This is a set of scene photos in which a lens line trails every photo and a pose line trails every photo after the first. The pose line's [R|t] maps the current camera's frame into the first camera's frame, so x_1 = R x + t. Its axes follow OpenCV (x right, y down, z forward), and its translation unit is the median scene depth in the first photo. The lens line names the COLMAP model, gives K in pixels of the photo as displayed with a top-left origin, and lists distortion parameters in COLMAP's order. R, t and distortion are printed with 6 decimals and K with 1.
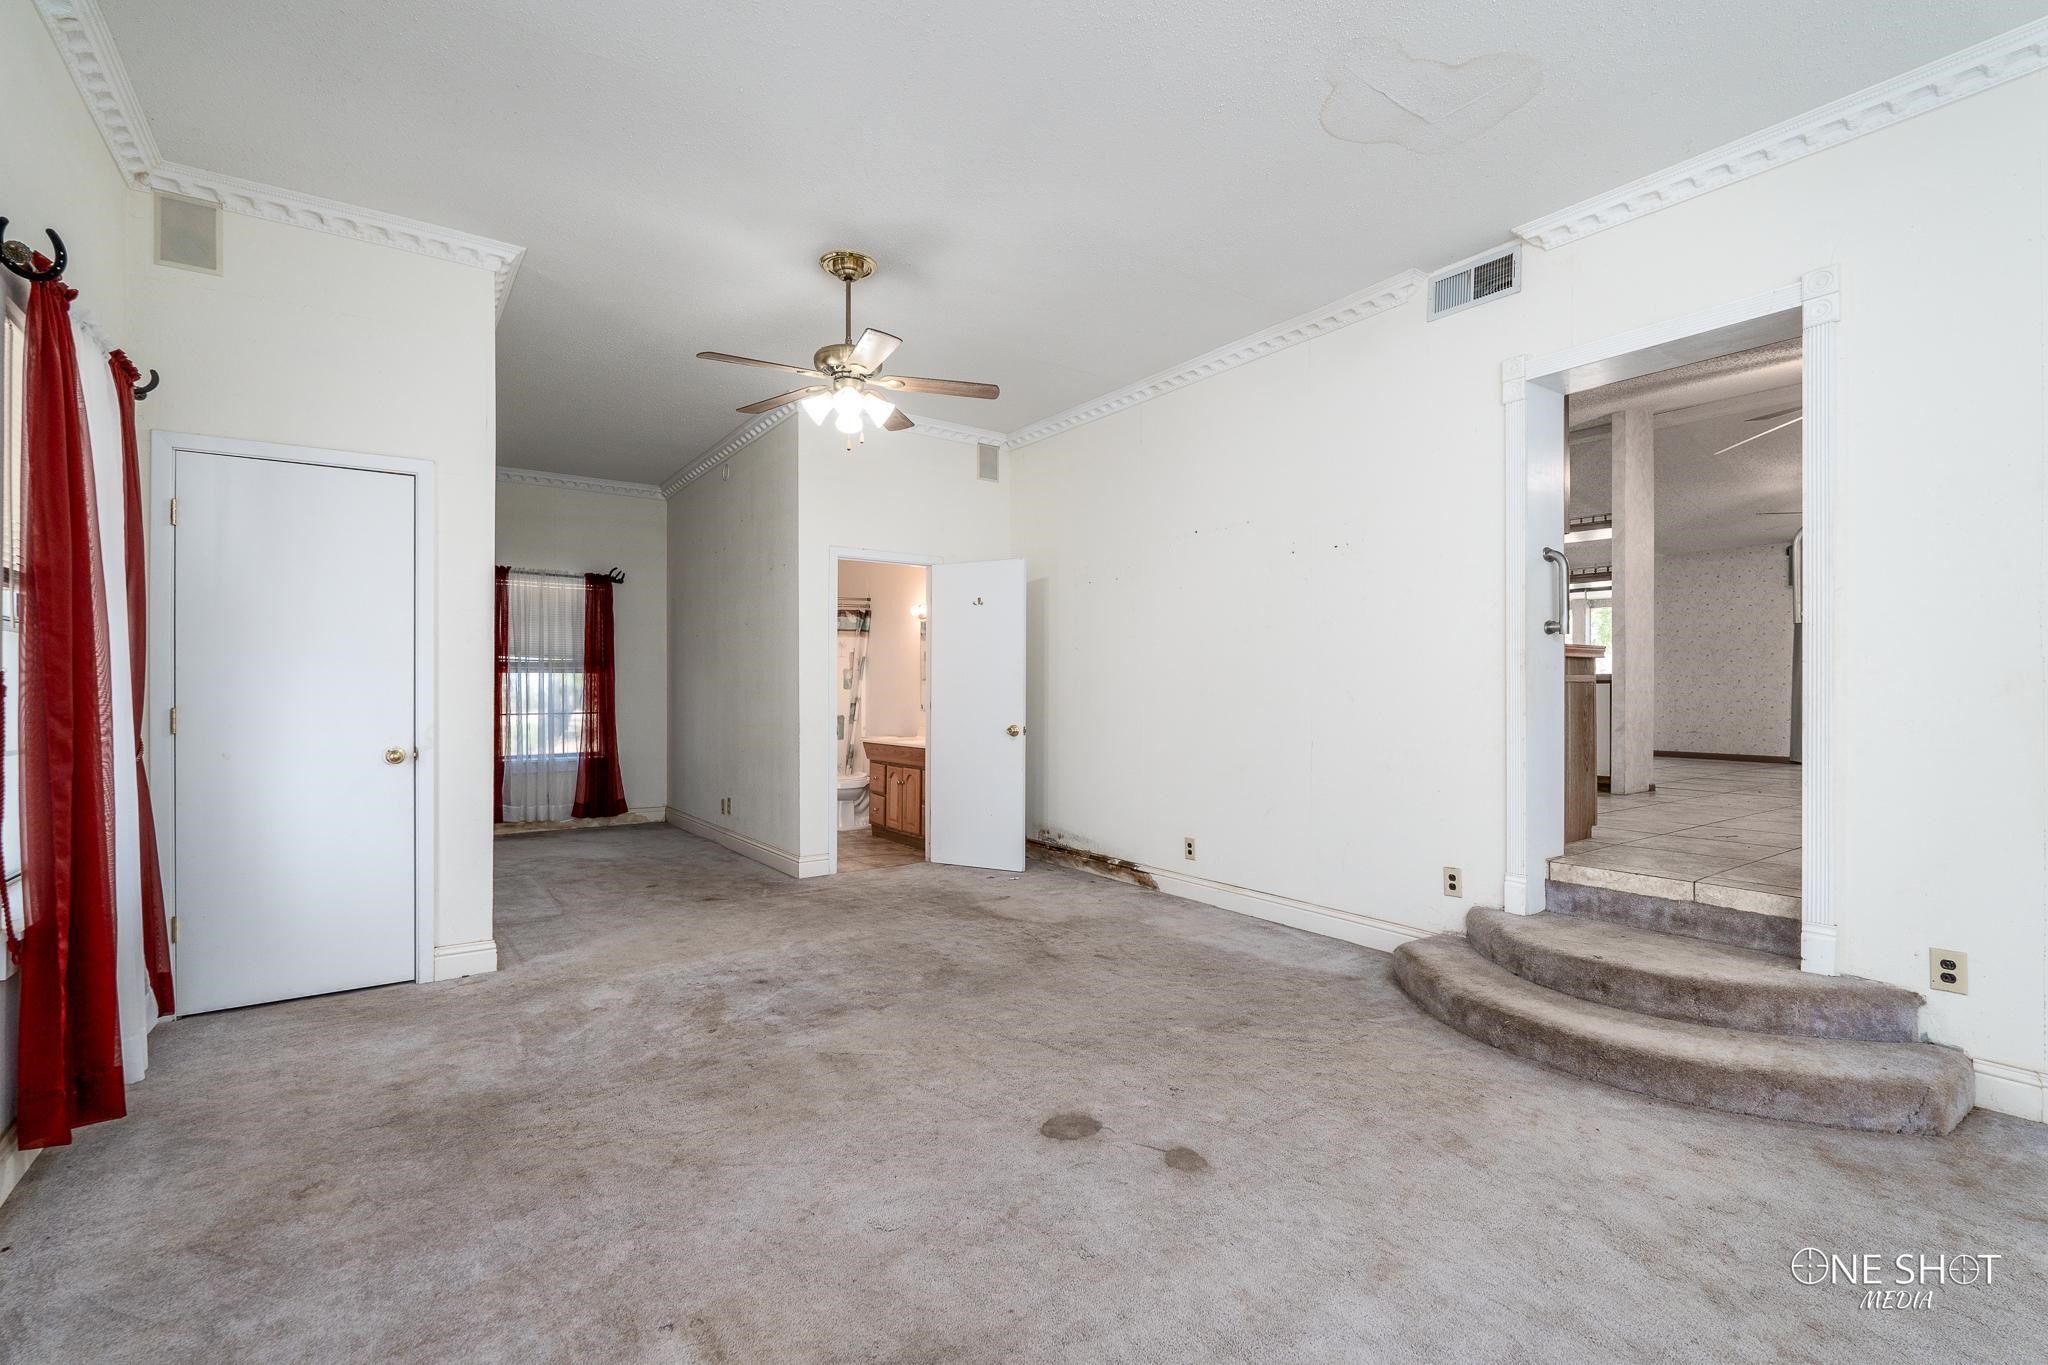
lens RADIAL K [[900.9, 0, 1024.4], [0, 900.9, 693.8], [0, 0, 1]] dist [-0.002126, -0.000689]
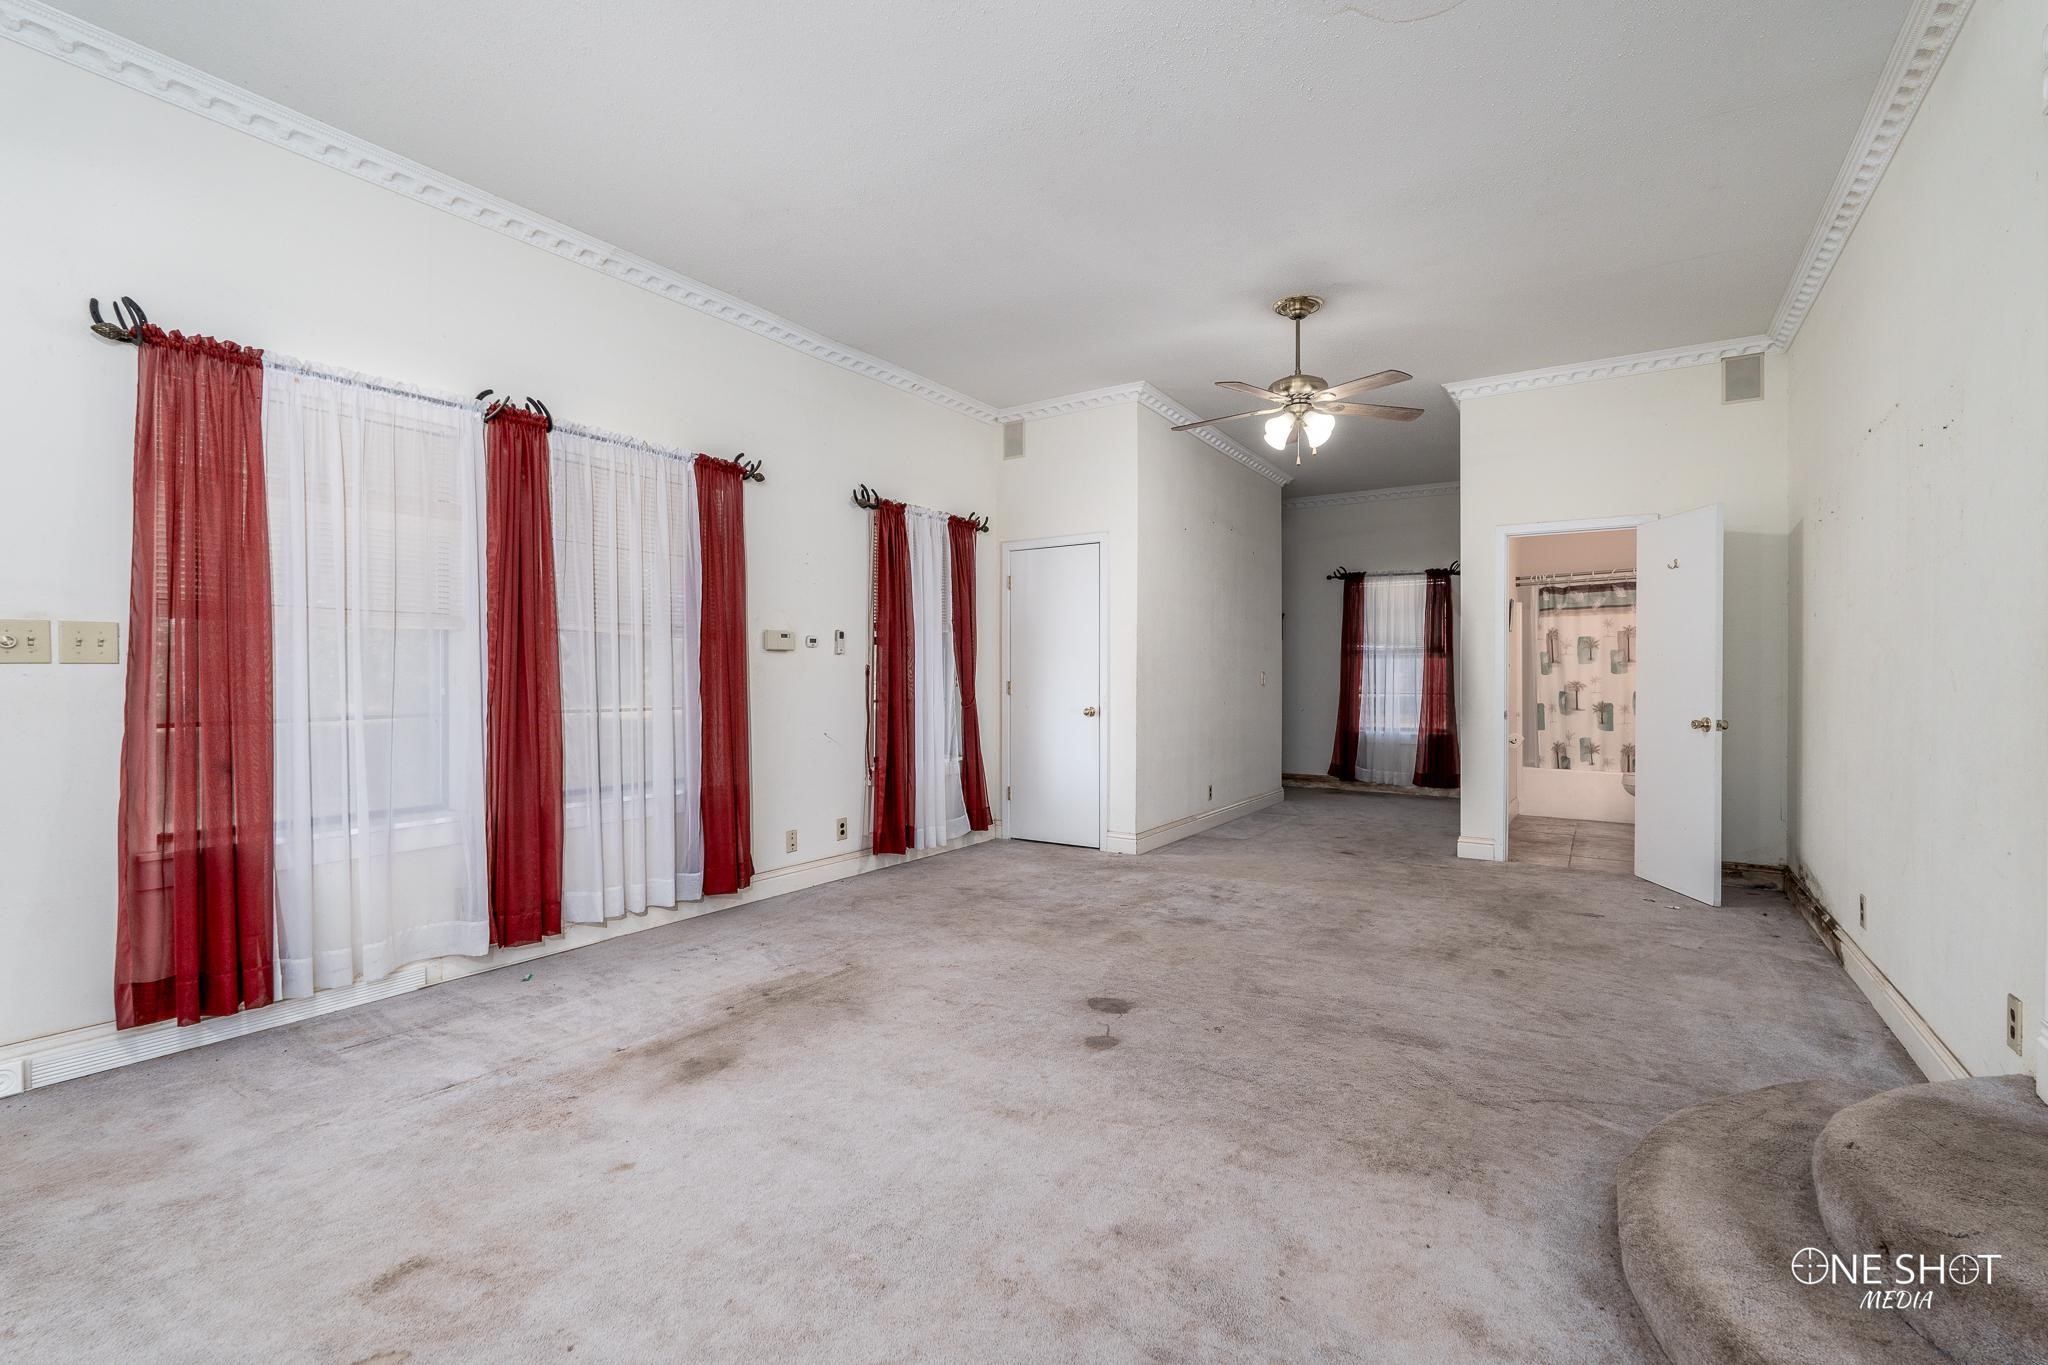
lens RADIAL K [[900.9, 0, 1039.1], [0, 900.9, 681.7], [0, 0, 1]] dist [-0.002126, -0.000689]
pose [[0.378476, 0.007270, -0.925583, 0.493914], [-0.004914, 0.999971, 0.005845, 0.002147], [0.925598, 0.002336, 0.378501, 0.165937]]
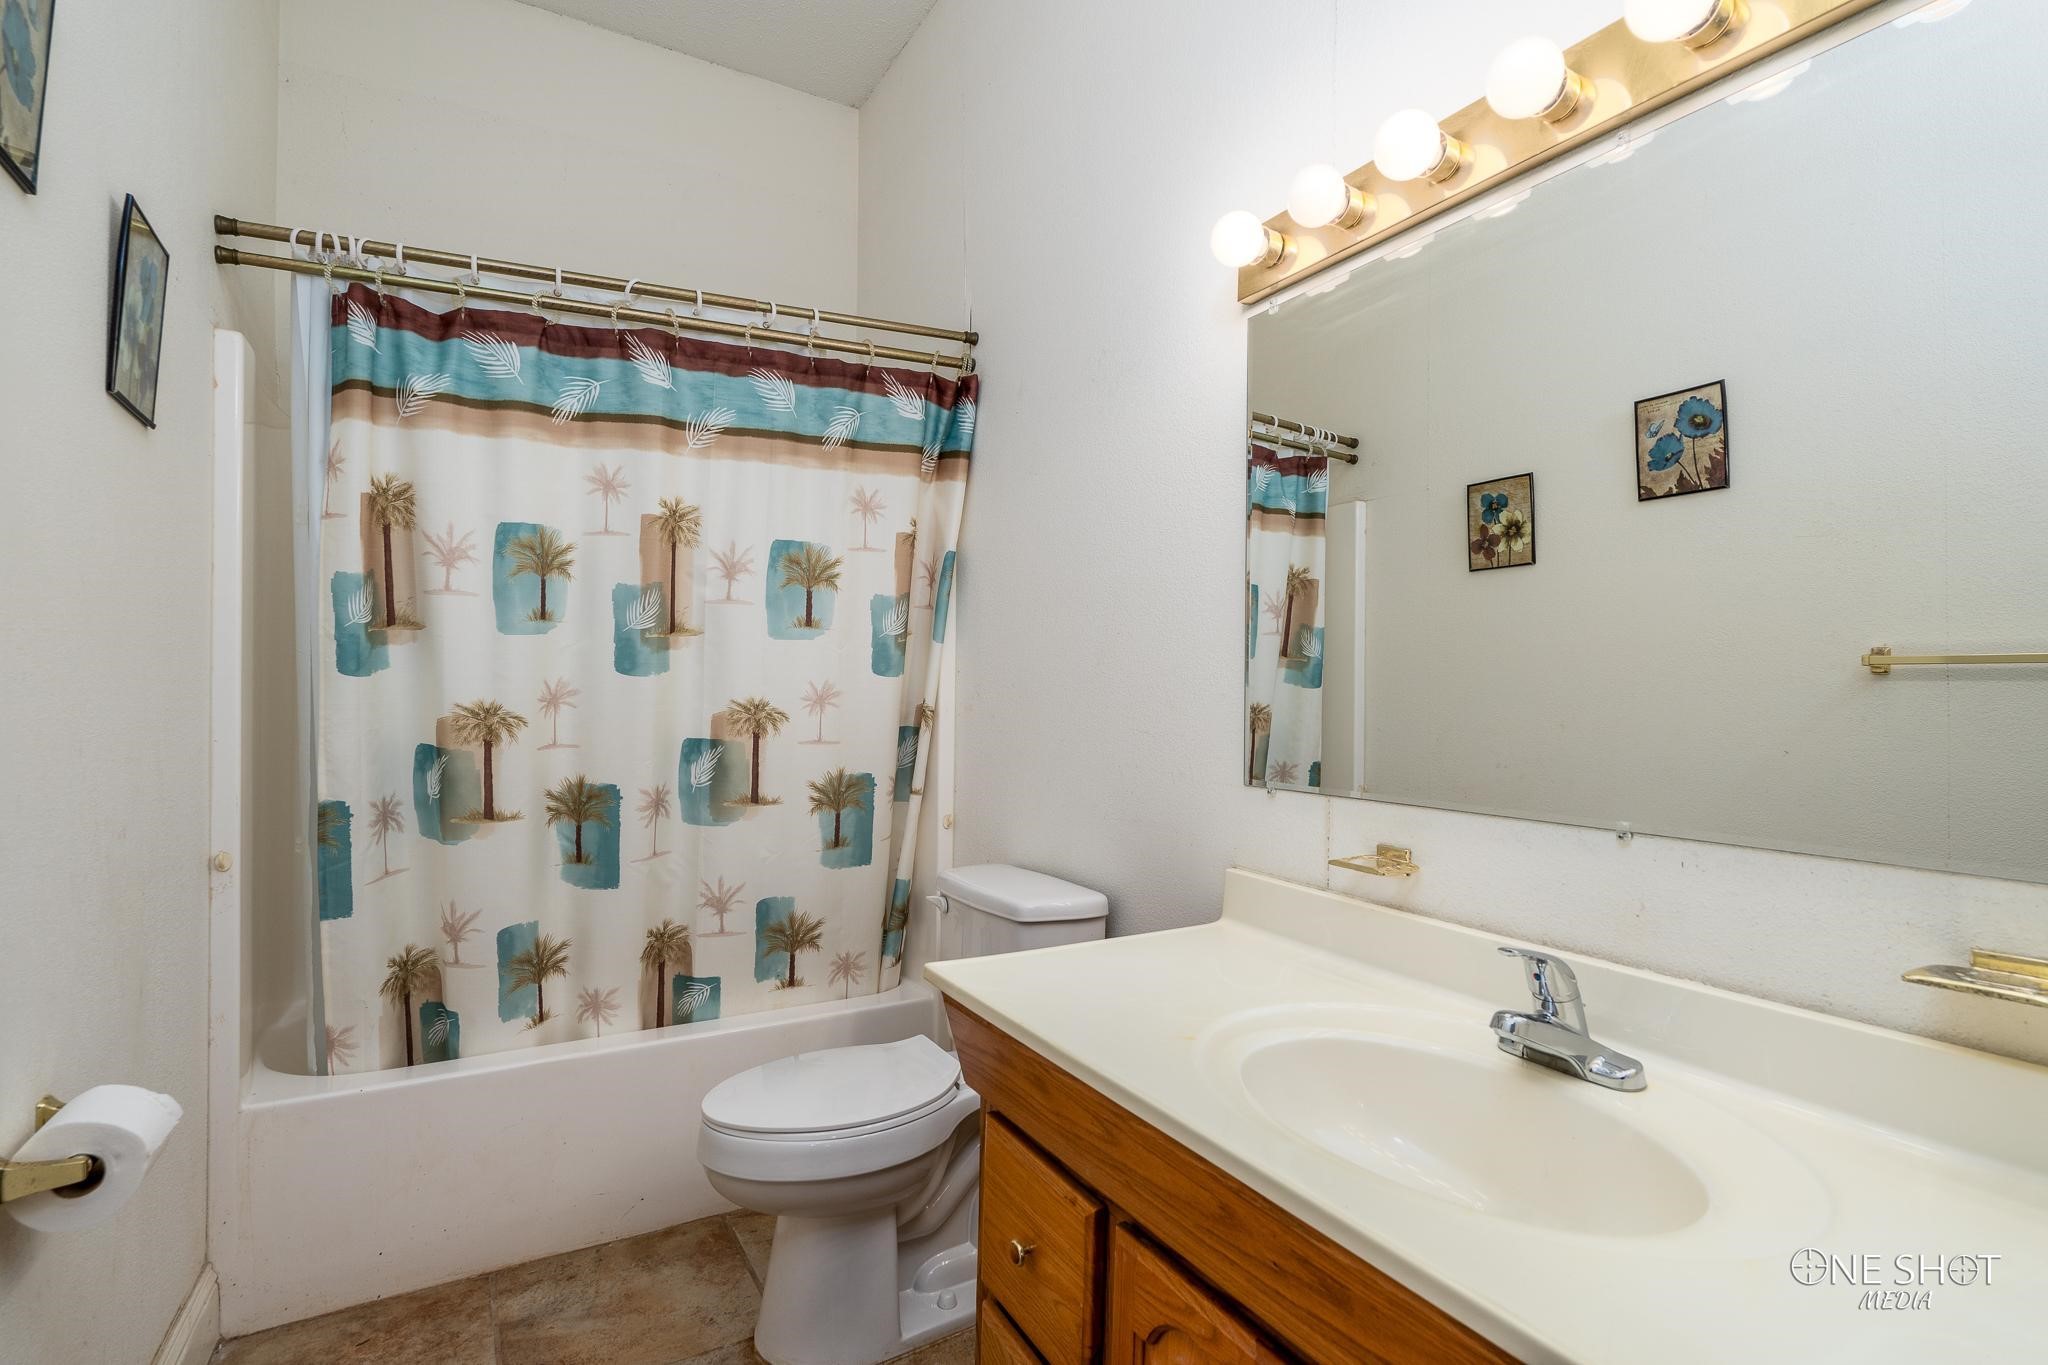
lens RADIAL K [[1003.2, 0, 1030.1], [0, 1003.2, 677.9], [0, 0, 1]] dist [-0.005457, -0.000669]
pose [[0.996083, 0.010627, -0.087779, -0.187281], [-0.011352, 0.999905, -0.007772, -0.003115], [0.087688, 0.008738, 0.996110, 1.032126]]
